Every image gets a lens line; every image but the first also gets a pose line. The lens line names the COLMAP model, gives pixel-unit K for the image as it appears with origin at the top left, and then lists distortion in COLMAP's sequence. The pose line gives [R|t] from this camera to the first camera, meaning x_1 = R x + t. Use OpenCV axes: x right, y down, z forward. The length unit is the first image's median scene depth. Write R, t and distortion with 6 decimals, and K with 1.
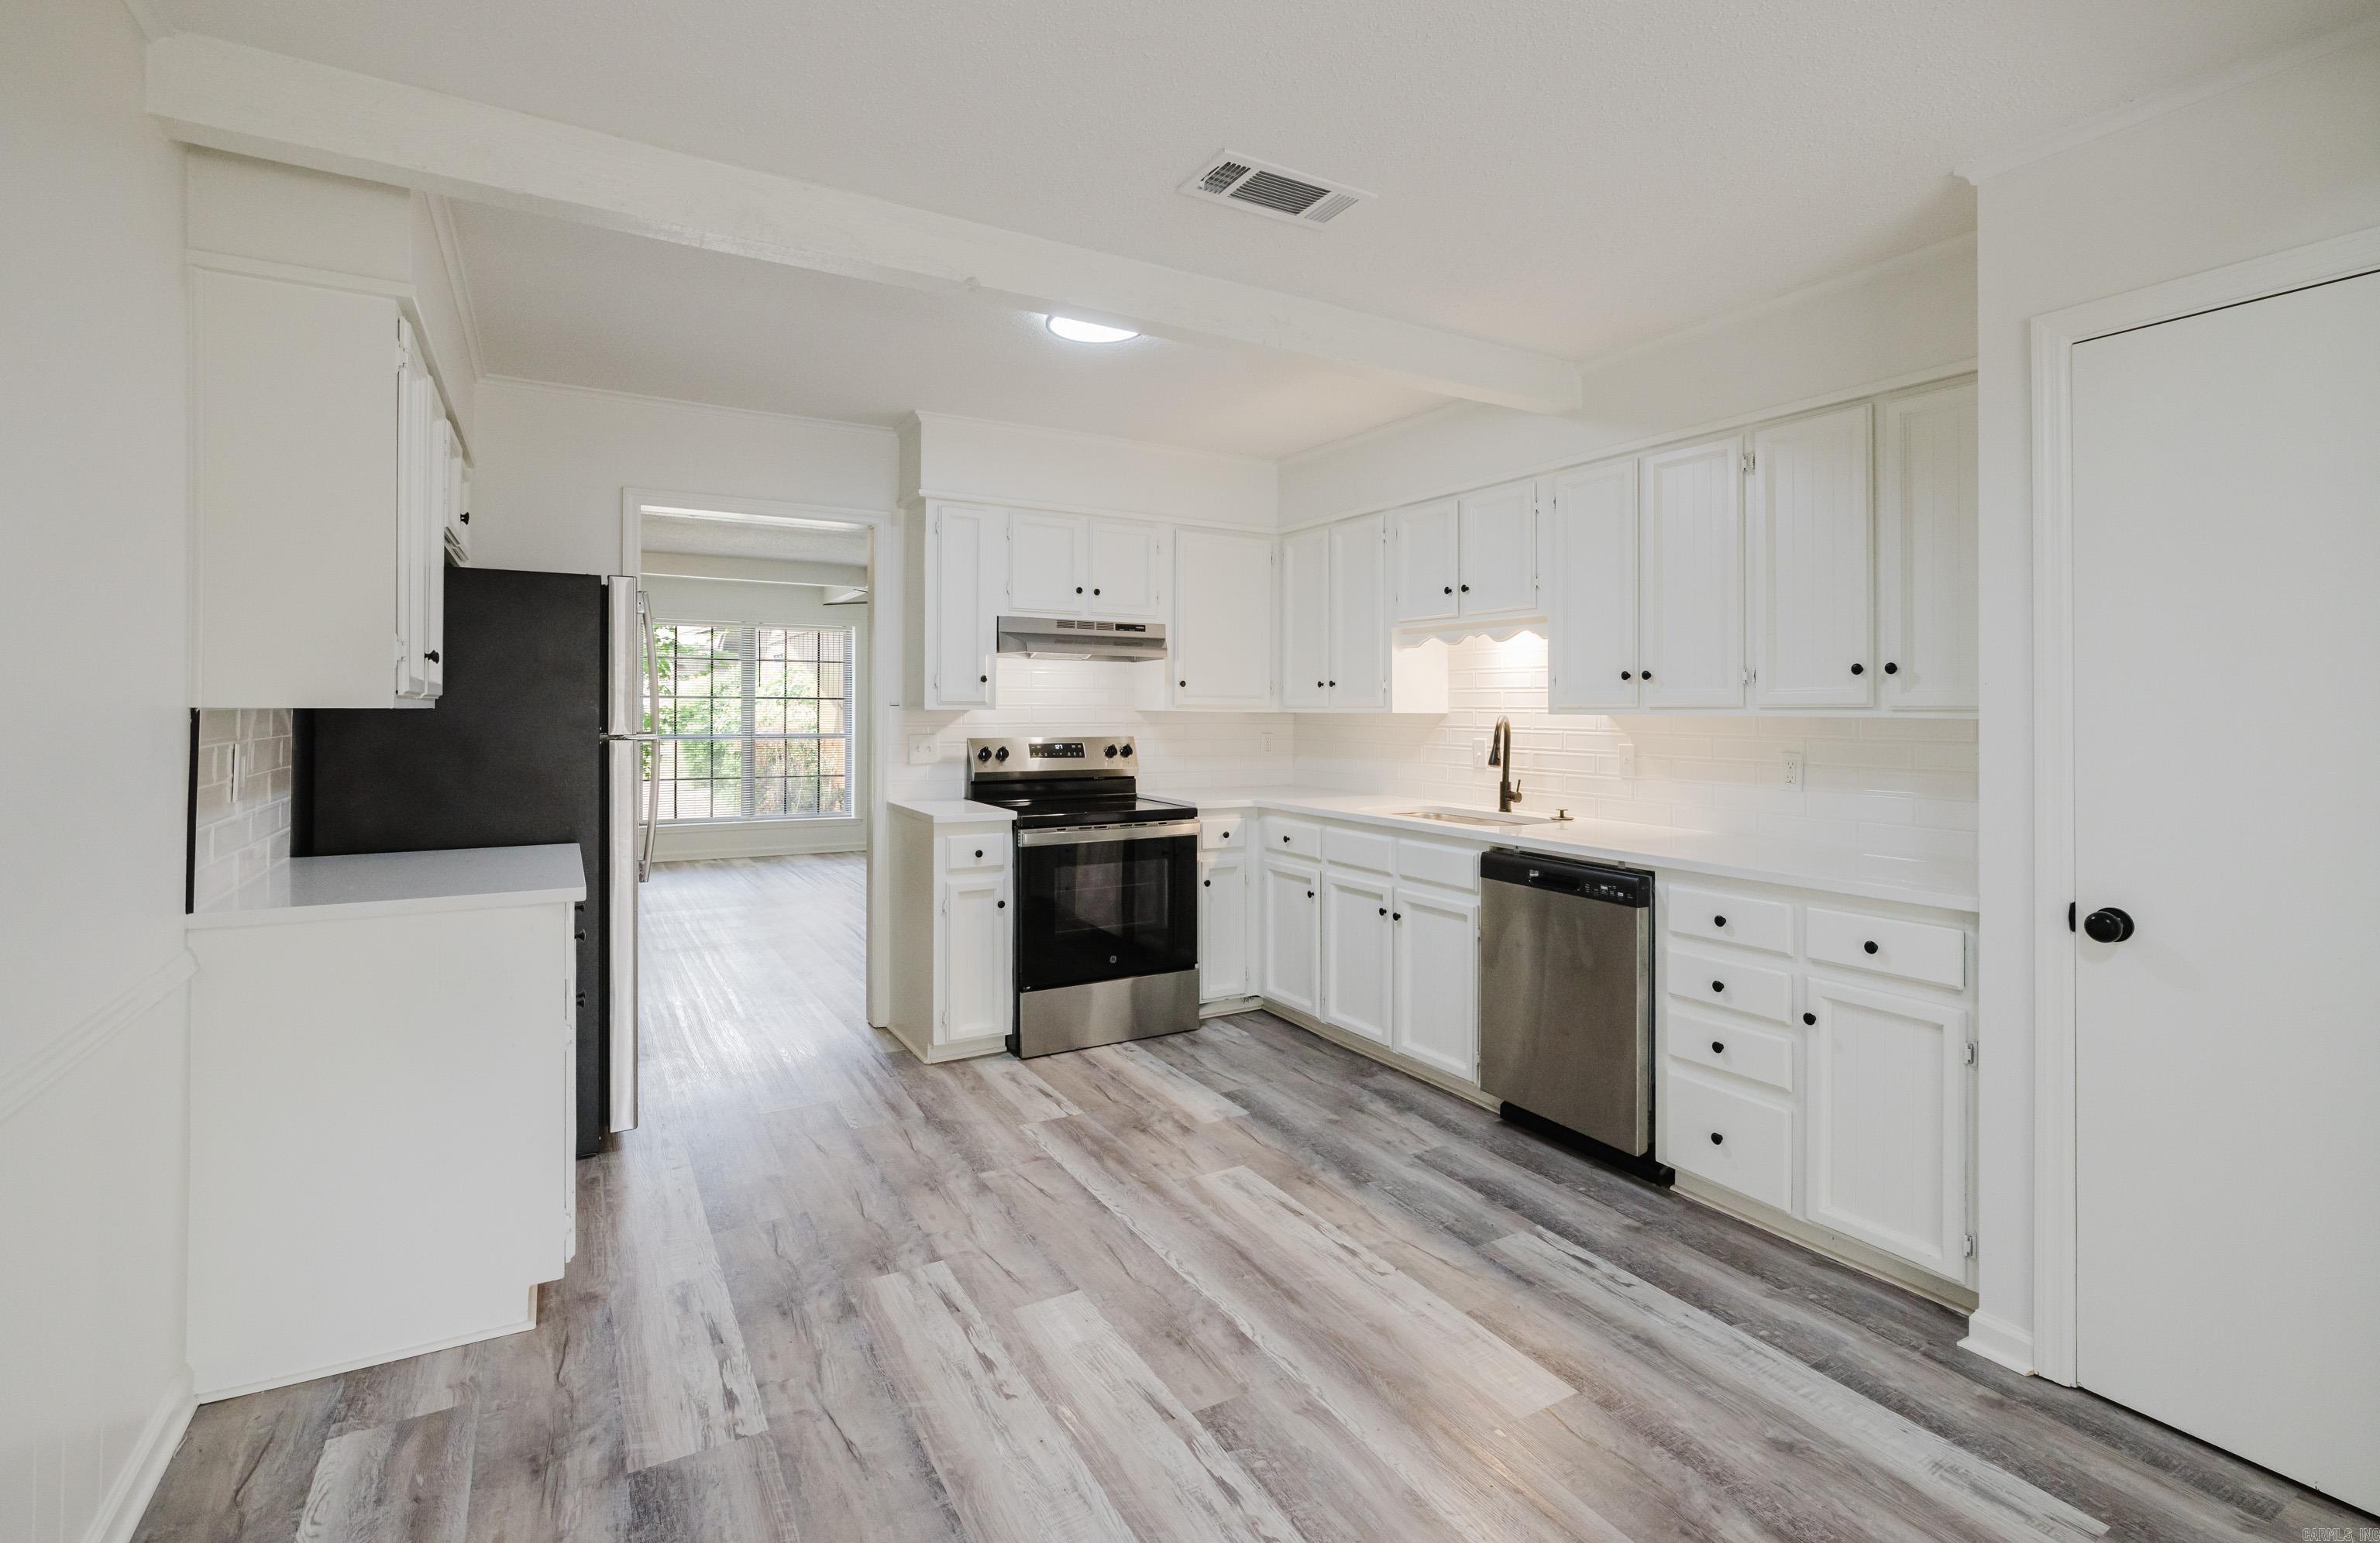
lens RADIAL K [[1075.4, 0, 1231.1], [0, 1075.4, 709.5], [0, 0, 1]] dist [-0.013451, -0.000052]
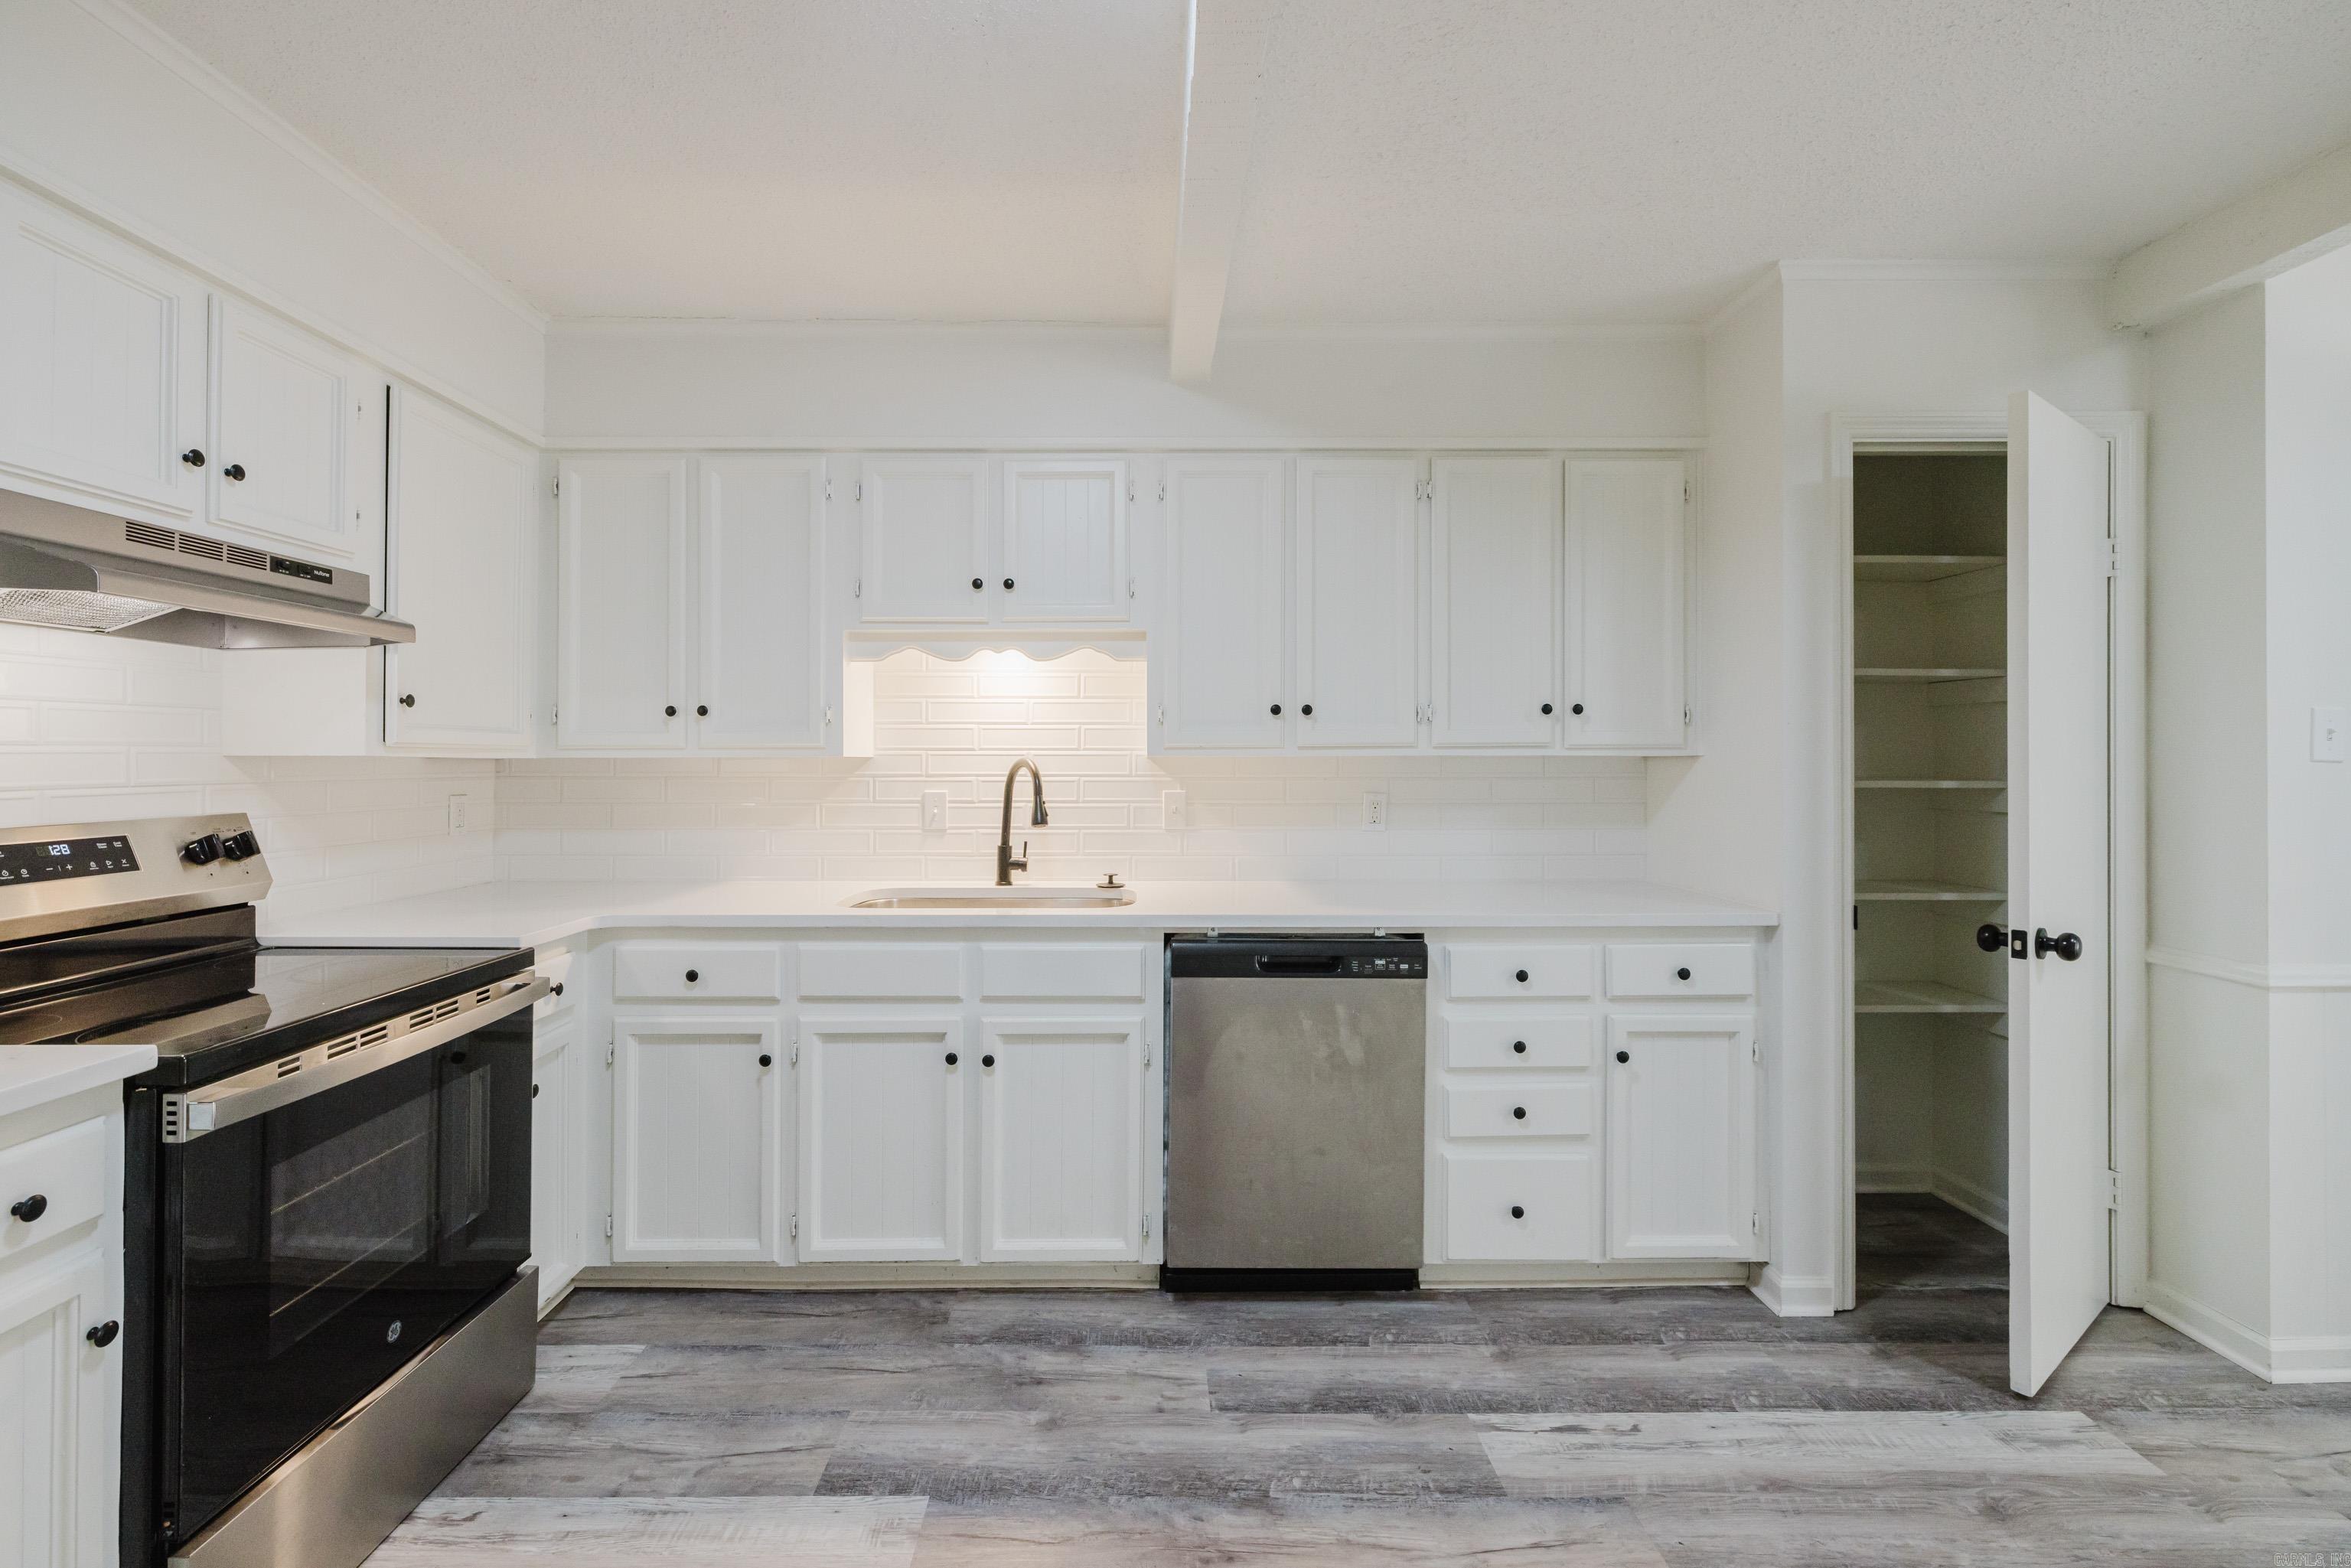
lens RADIAL K [[997.1, 0, 1150.2], [0, 997.1, 762.7], [0, 0, 1]] dist [-0.001737, -0.000416]
pose [[0.526664, -0.010553, 0.850008, -0.374534], [0.005073, 0.999944, 0.009271, 0.002678], [-0.850059, -0.000571, 0.526688, 0.693639]]
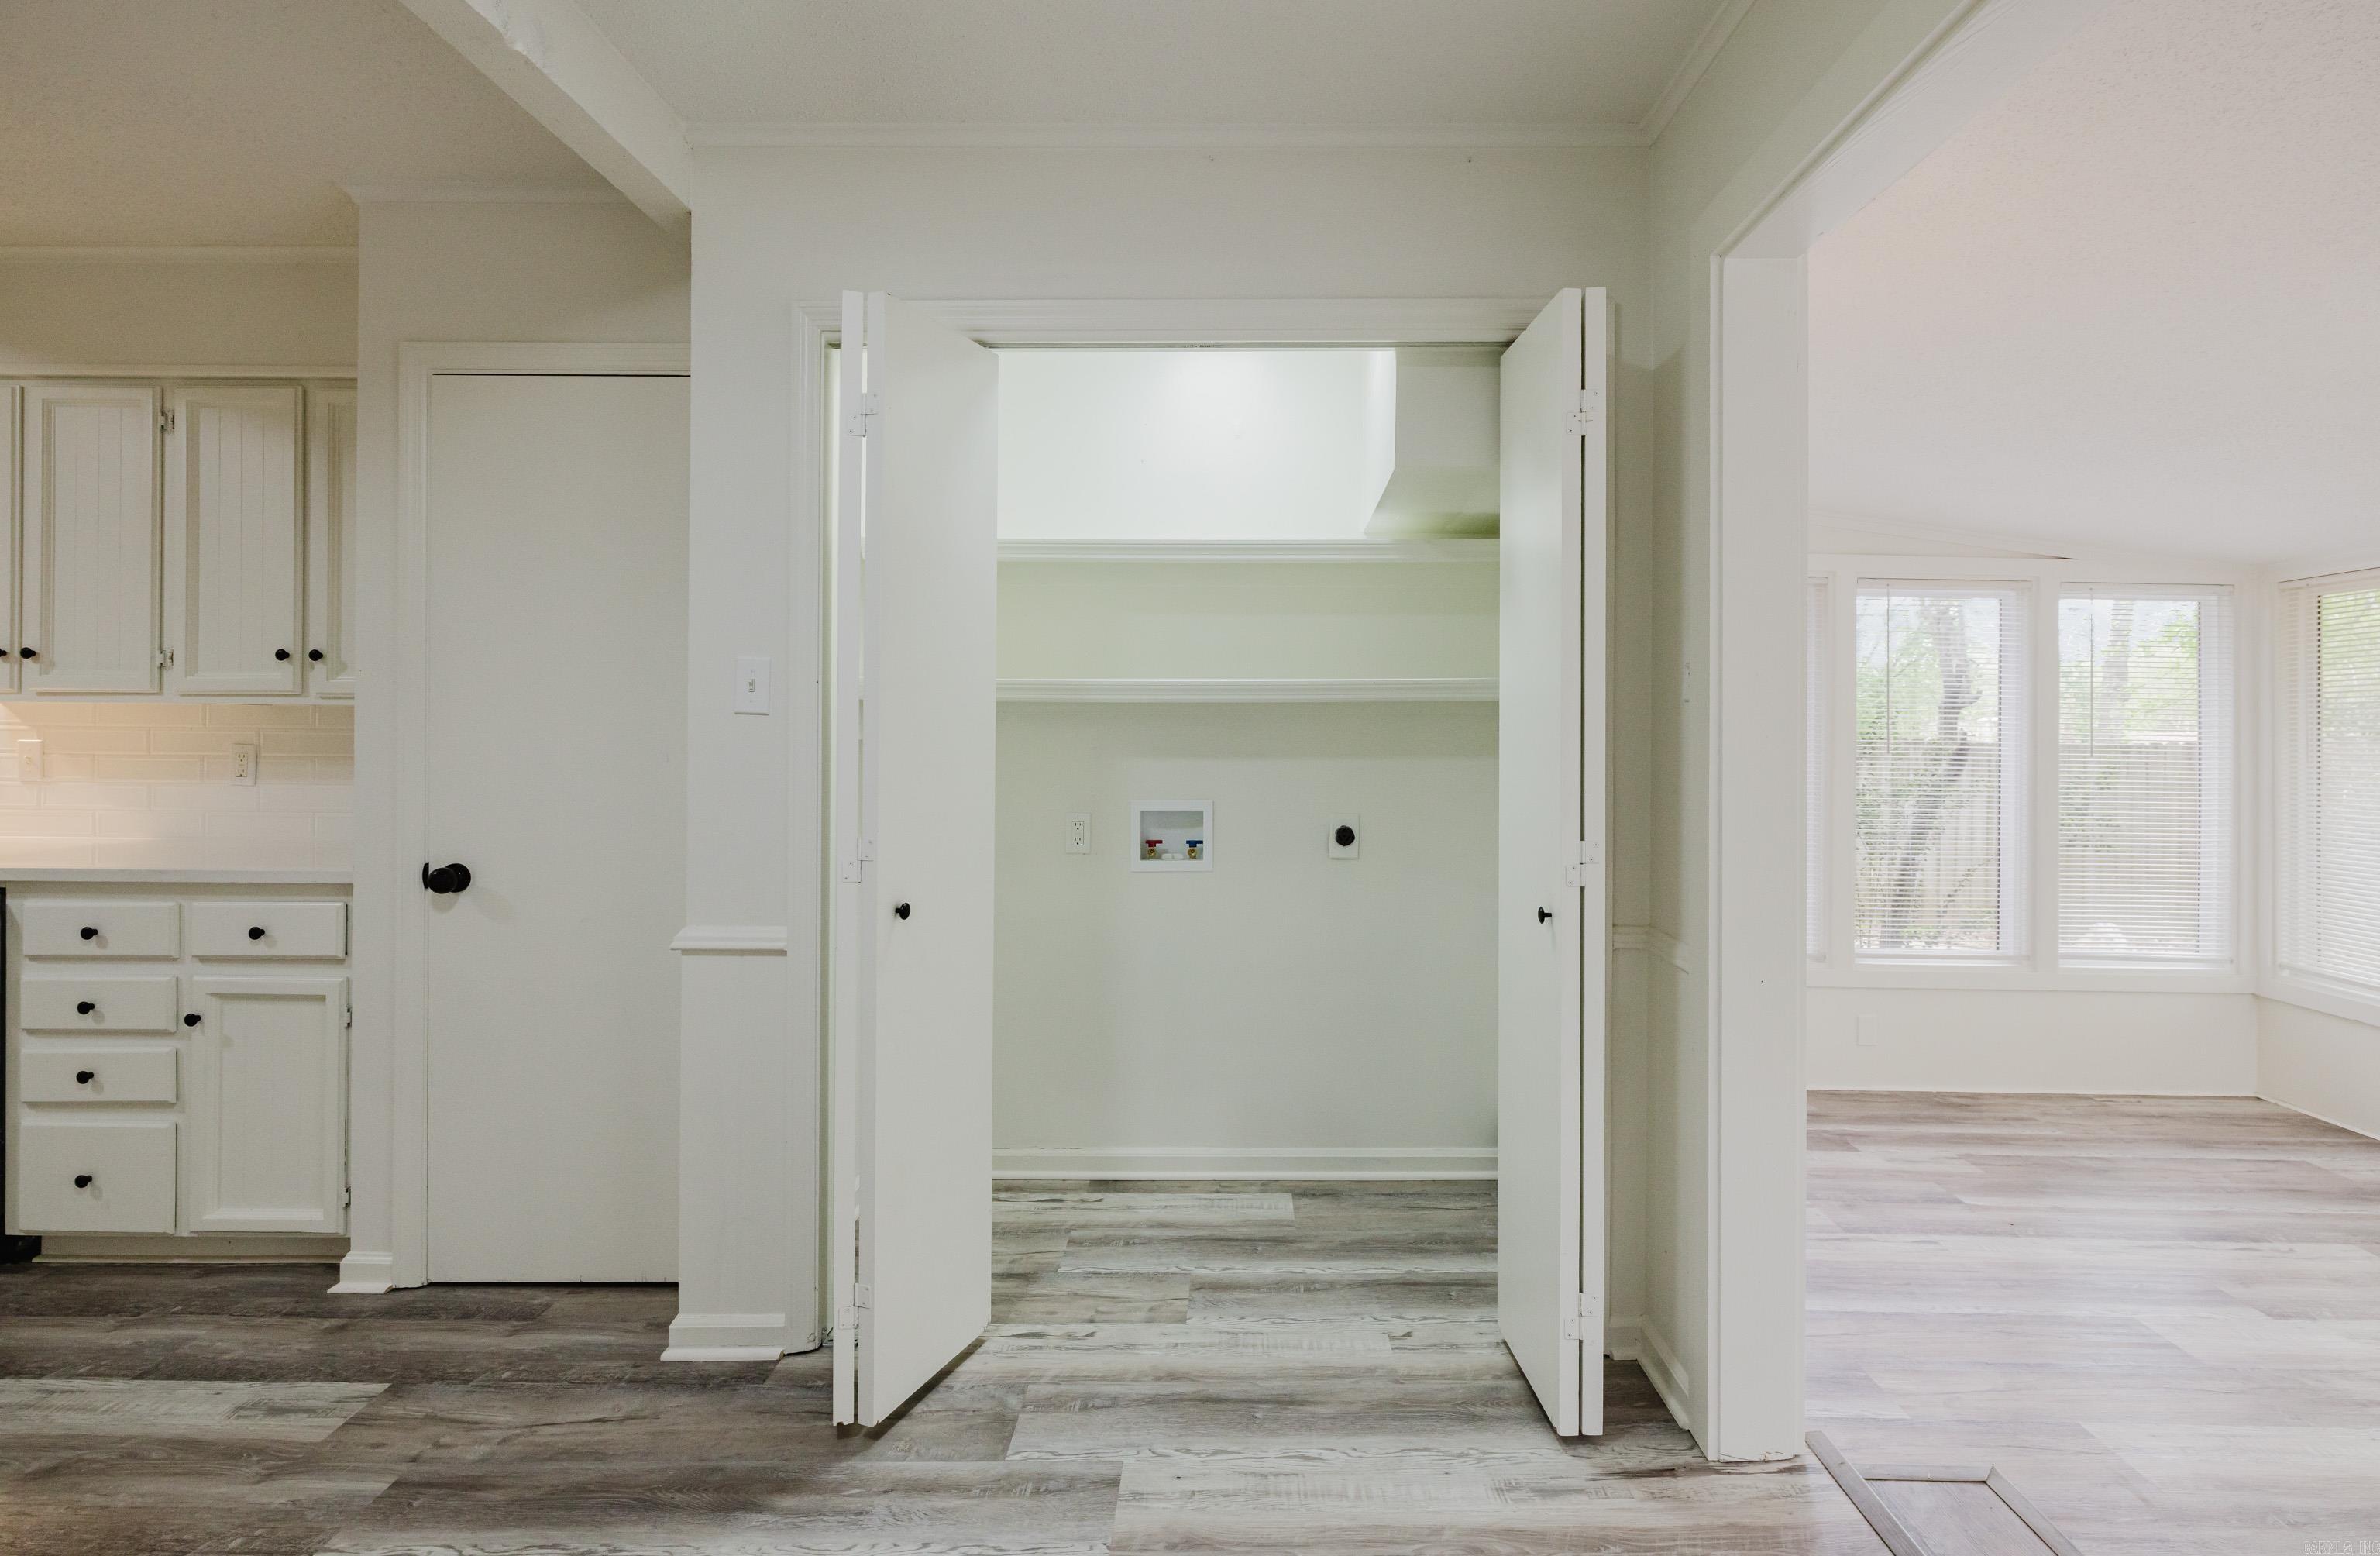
lens RADIAL K [[1137.4, 0, 1221.3], [0, 1137.4, 725.1], [0, 0, 1]] dist [-0.002923, -0.000065]
pose [[0.519155, -0.002808, 0.854675, 0.122074], [-0.008302, 0.999931, 0.008328, 0.009006], [-0.854640, -0.011419, 0.519096, -0.236585]]
